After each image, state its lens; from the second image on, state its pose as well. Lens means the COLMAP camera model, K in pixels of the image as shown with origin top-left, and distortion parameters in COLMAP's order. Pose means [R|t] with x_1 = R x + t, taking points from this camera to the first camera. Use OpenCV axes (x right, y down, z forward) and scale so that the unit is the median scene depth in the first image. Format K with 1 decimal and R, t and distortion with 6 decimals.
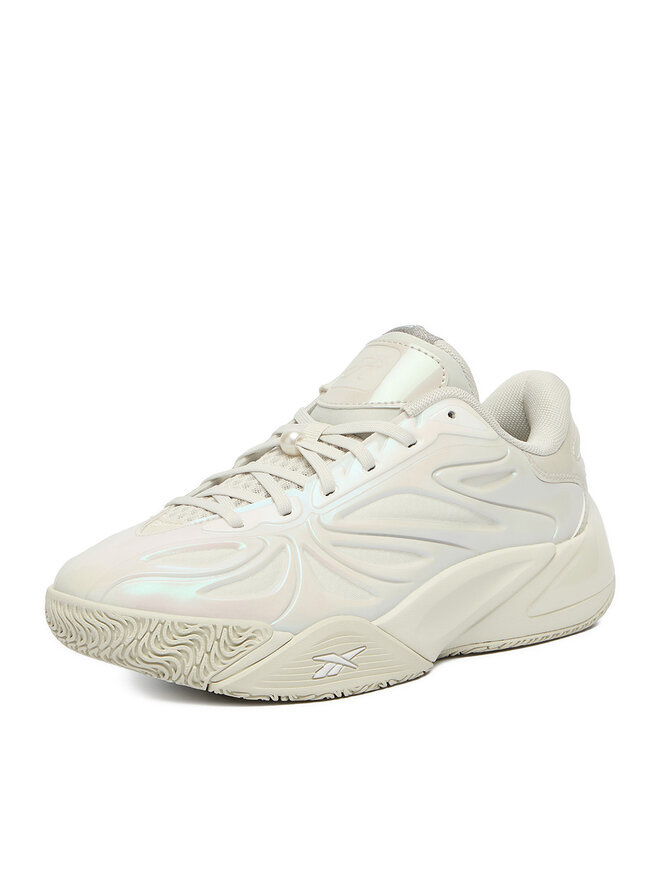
lens RADIAL K [[2144.7, 0, 330.0], [0, 2144.7, 440.0], [0, 0, 1]] dist [0.524963, -0.013506]
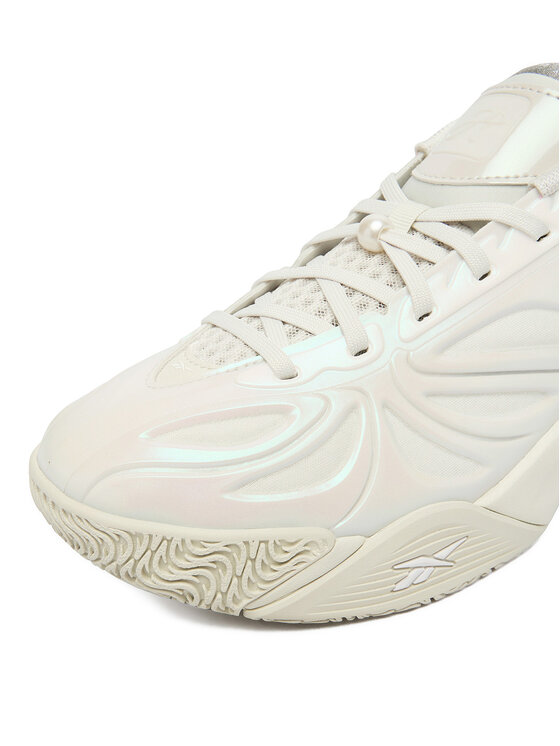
lens RADIAL K [[903.1, 0, 280.0], [0, 903.1, 373.0], [0, 0, 1]] dist [-0.019025, -0.027637]
pose [[0.989722, 0.031338, -0.139530, -0.005190], [0.010306, 0.957527, 0.288161, -0.043807], [0.142634, -0.286637, 0.947362, 0.717727]]
